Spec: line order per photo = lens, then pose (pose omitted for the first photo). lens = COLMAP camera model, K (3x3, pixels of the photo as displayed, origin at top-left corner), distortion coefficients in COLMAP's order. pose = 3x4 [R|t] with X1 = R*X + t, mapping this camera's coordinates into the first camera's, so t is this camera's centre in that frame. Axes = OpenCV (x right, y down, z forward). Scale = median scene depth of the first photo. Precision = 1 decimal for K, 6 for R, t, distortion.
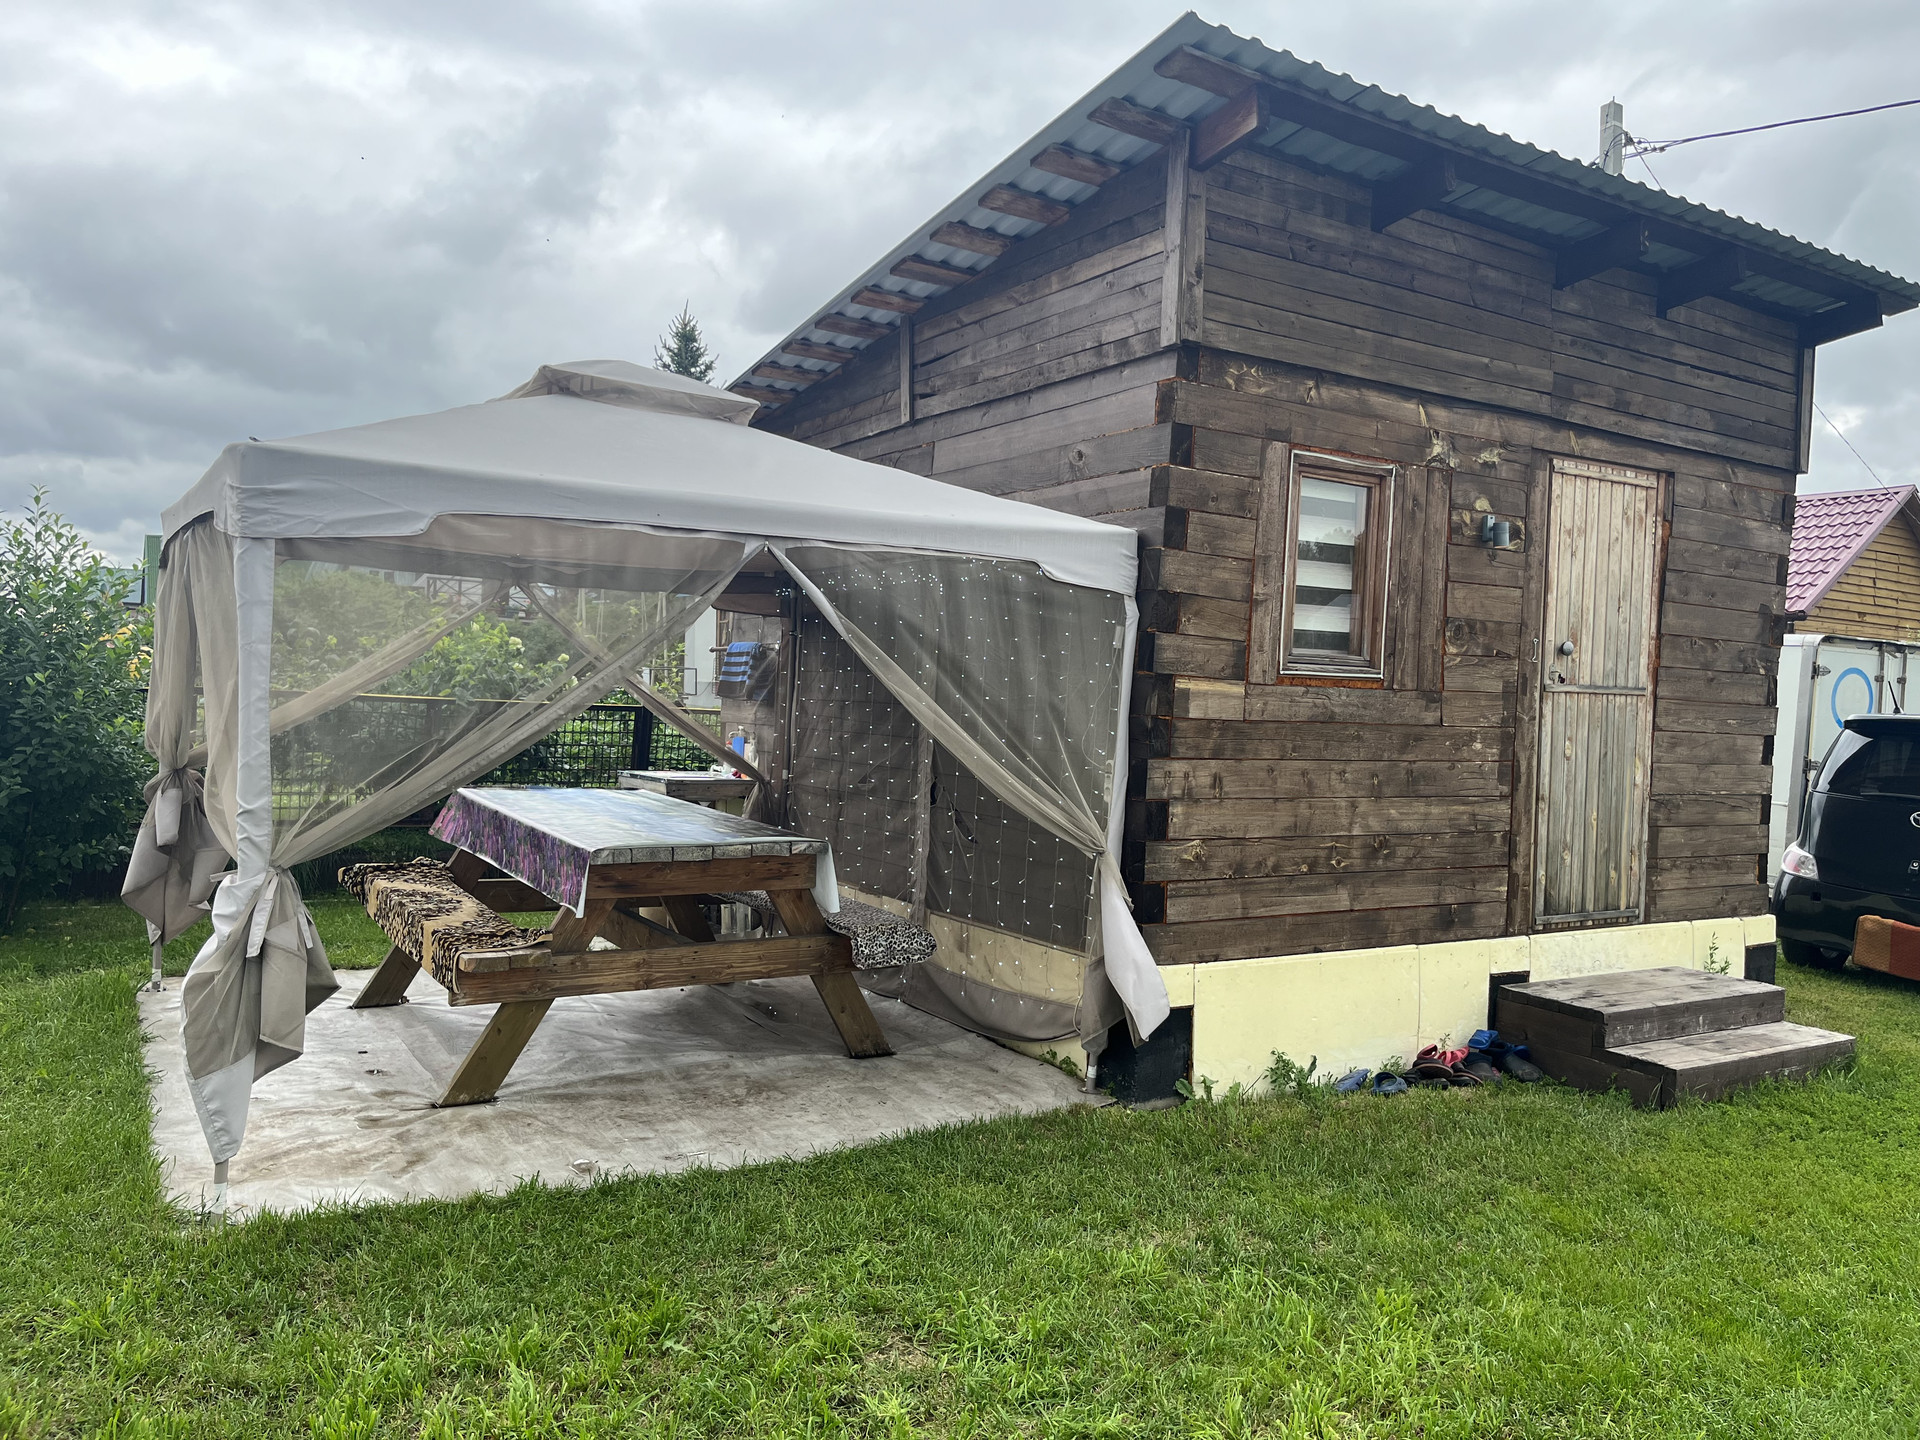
lens RADIAL K [[1440.5, 0, 960.0], [0, 1440.5, 720.0], [0, 0, 1]] dist [0.006726, 0.000872]
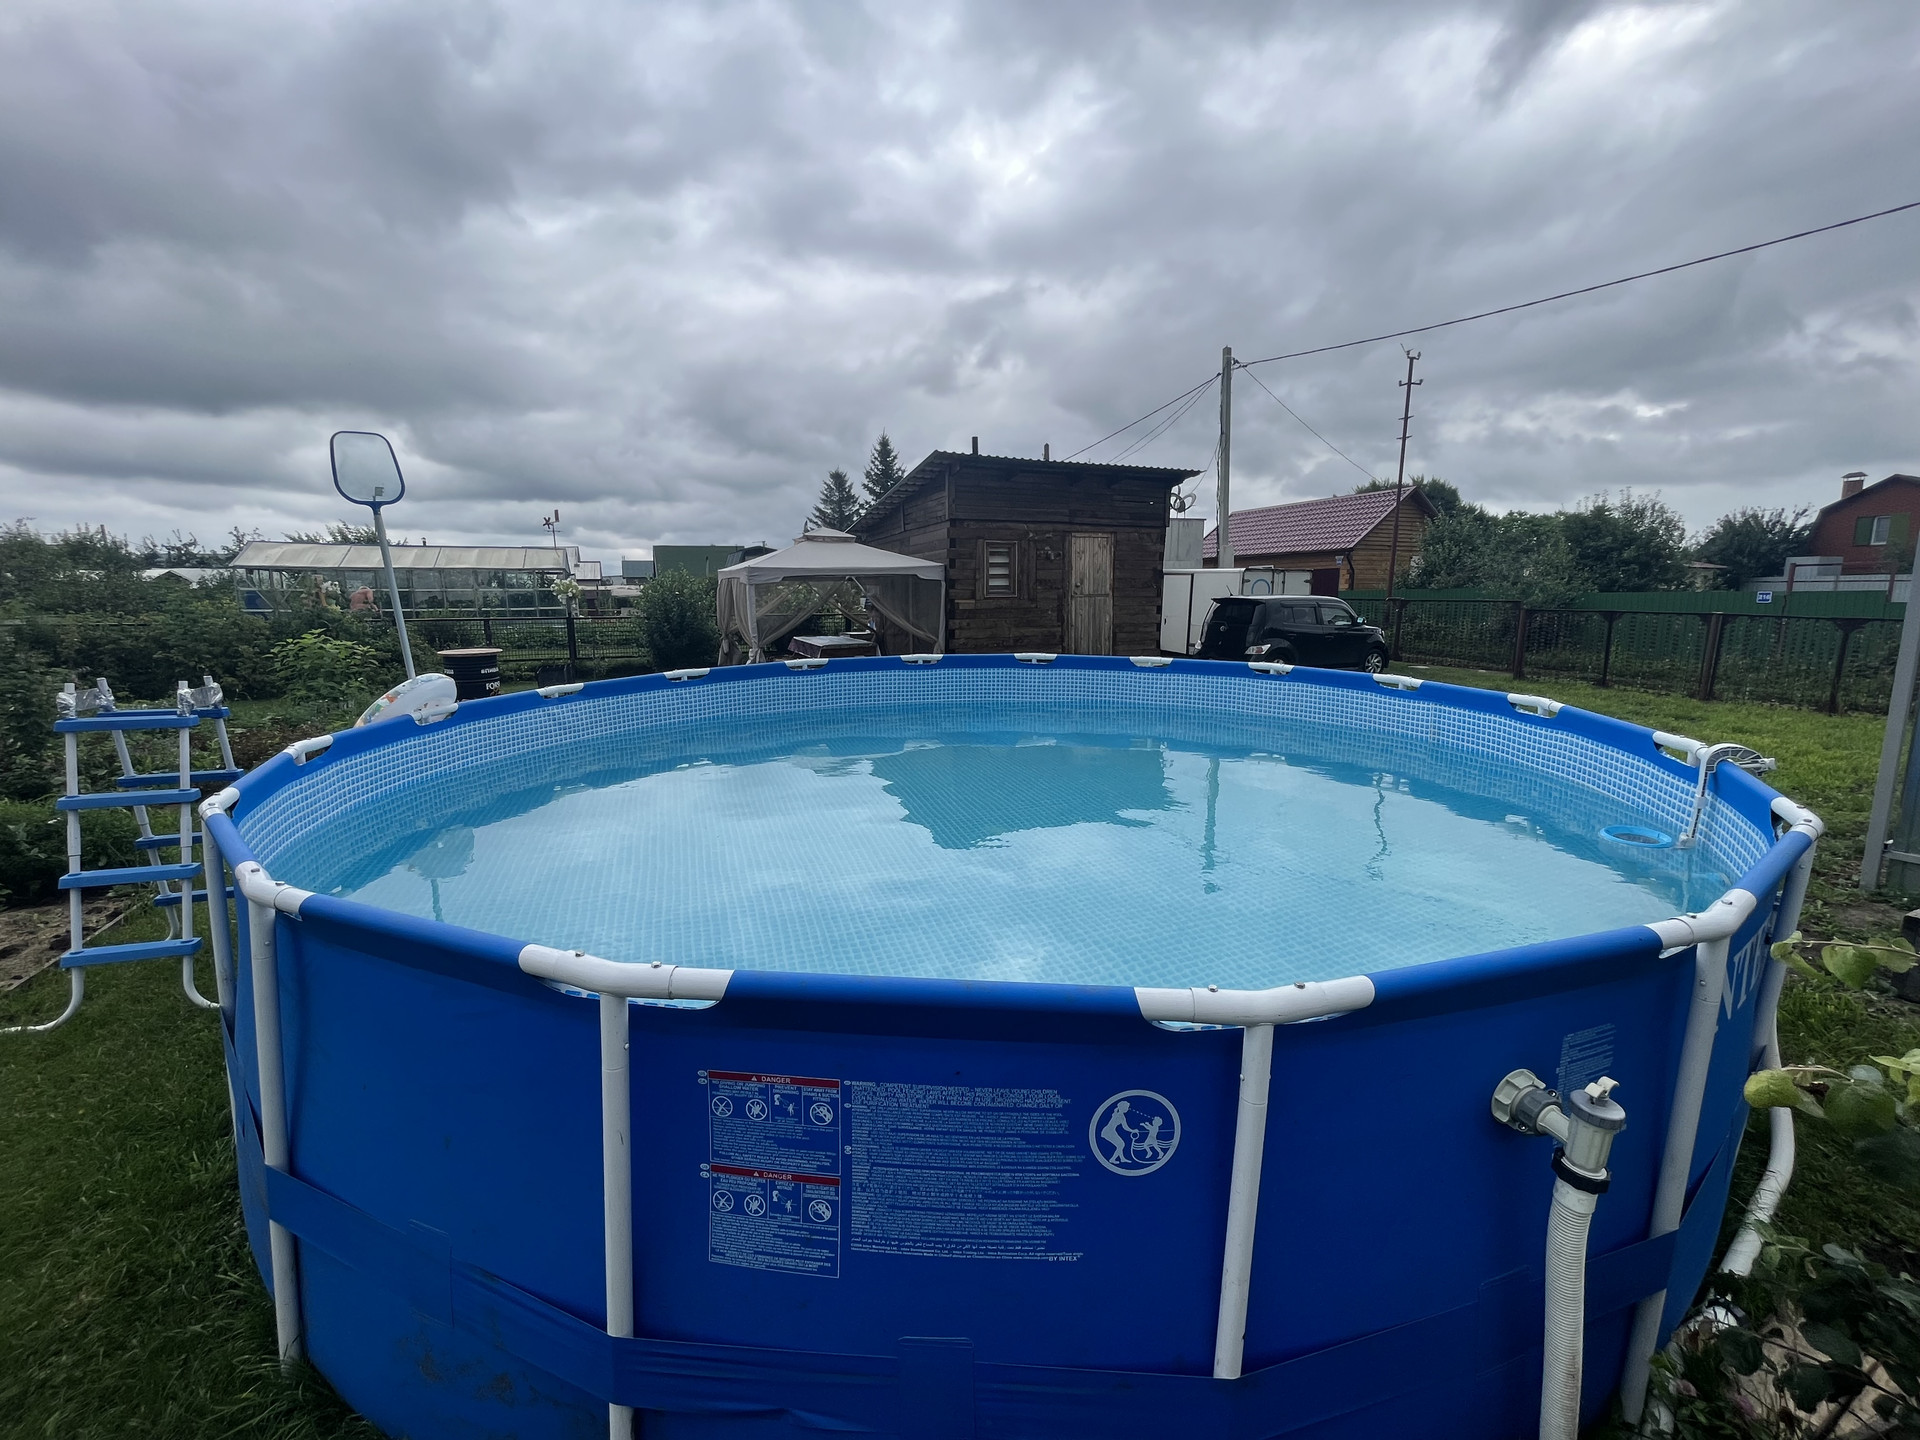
lens RADIAL K [[759.5, 0, 960.0], [0, 759.5, 720.0], [0, 0, 1]] dist [-0.001824, -0.000001]
pose [[0.990496, -0.031788, -0.133814, 0.378338], [0.049515, 0.990104, 0.131308, 0.023396], [0.128316, -0.136685, 0.982269, -1.022287]]
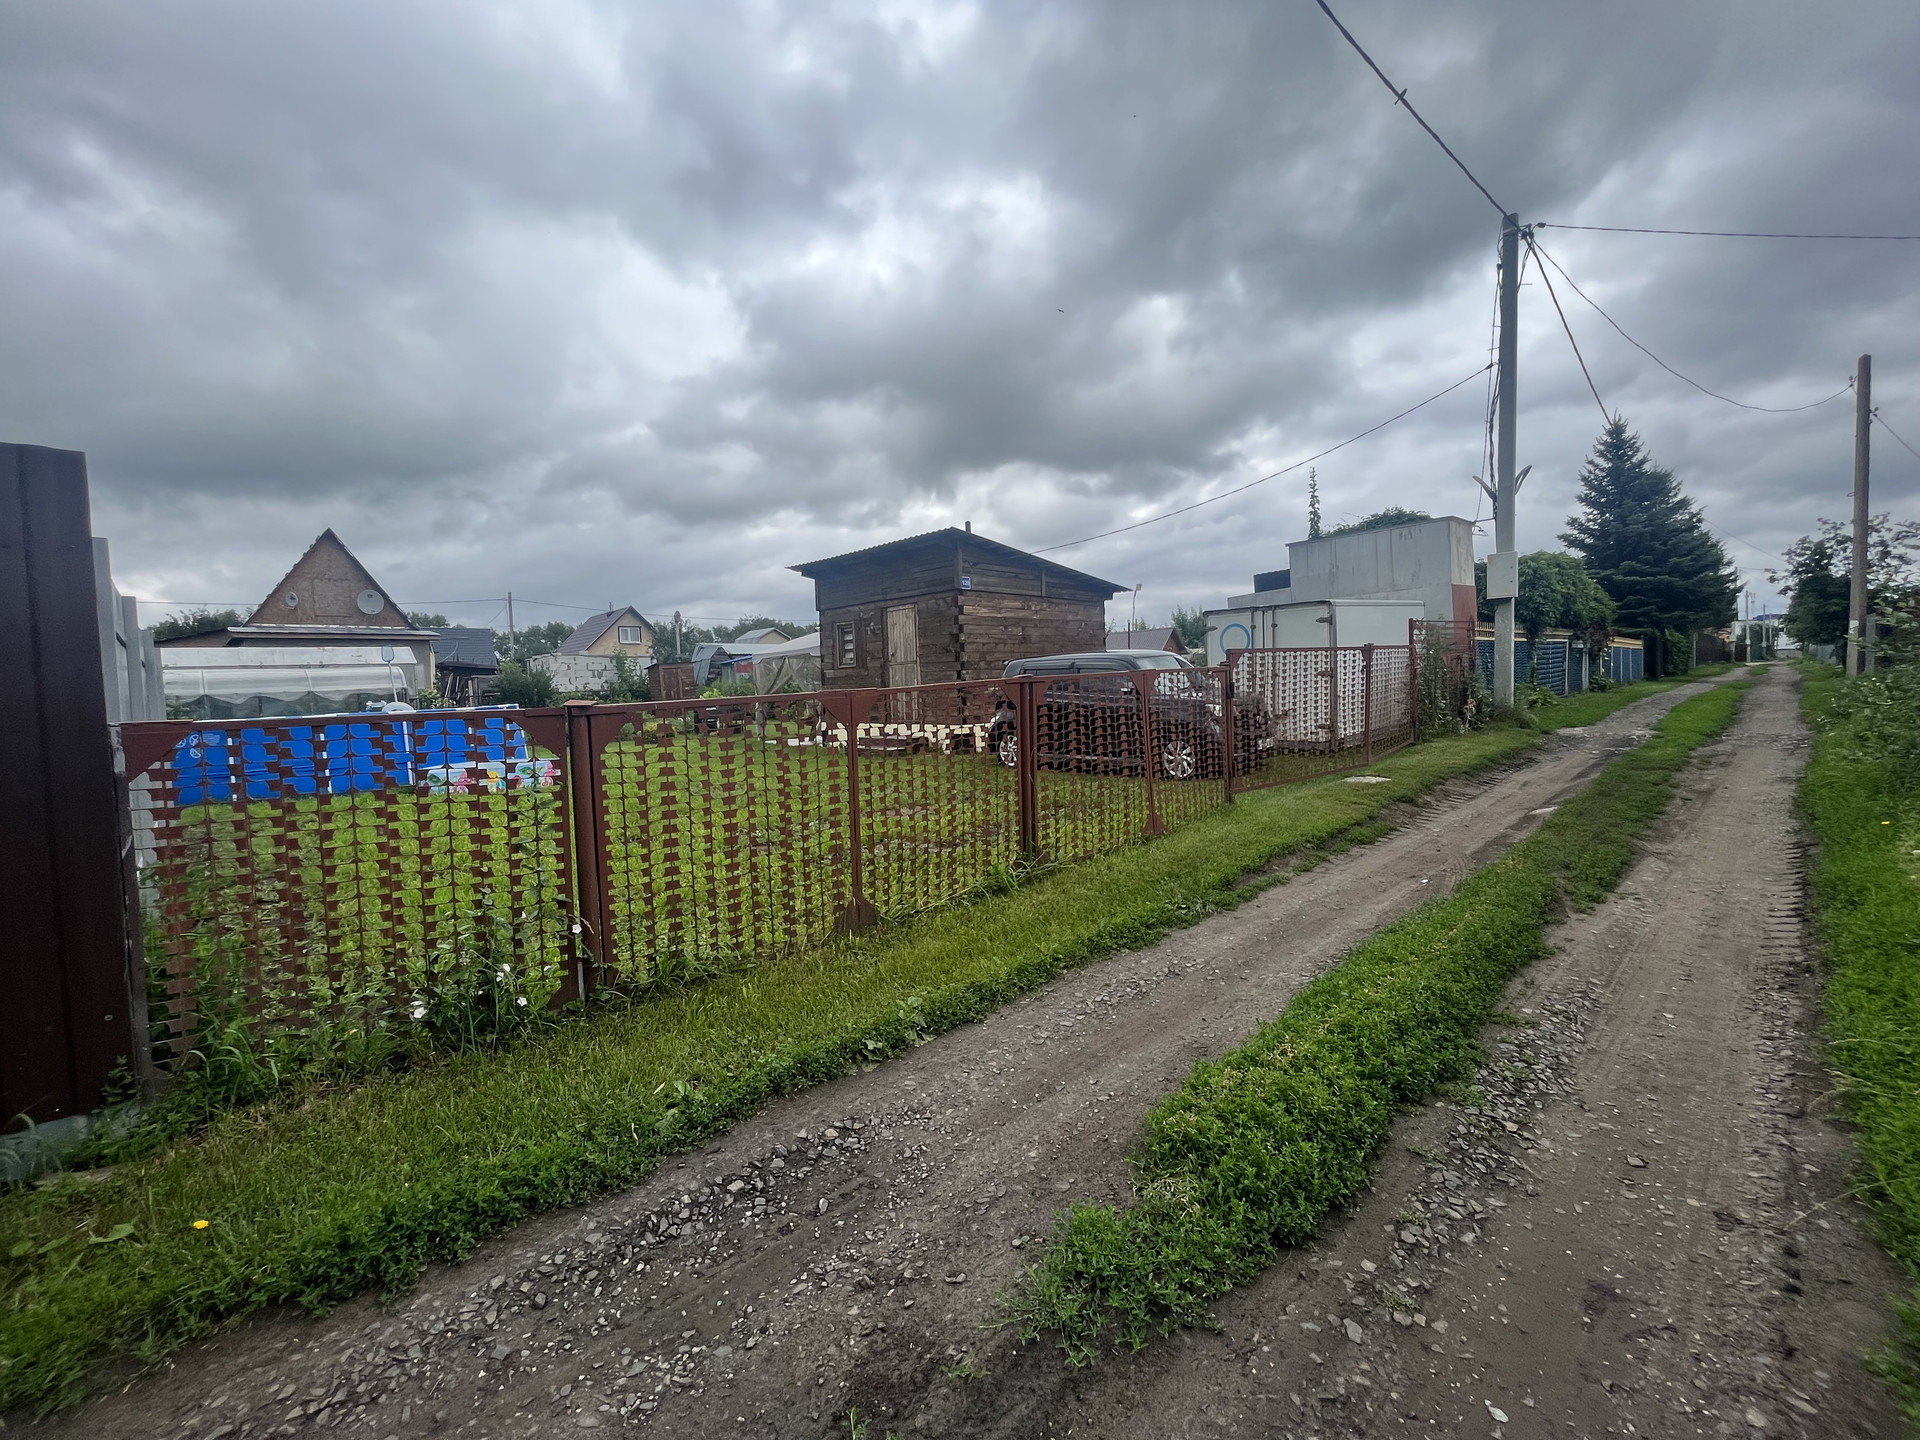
lens RADIAL K [[759.5, 0, 960.0], [0, 759.5, 720.0], [0, 0, 1]] dist [-0.001824, -0.000001]
pose [[0.223041, 0.006911, -0.974785, 2.613280], [0.028686, 0.999495, 0.013650, 0.115091], [0.974387, -0.031007, 0.222730, 0.719225]]
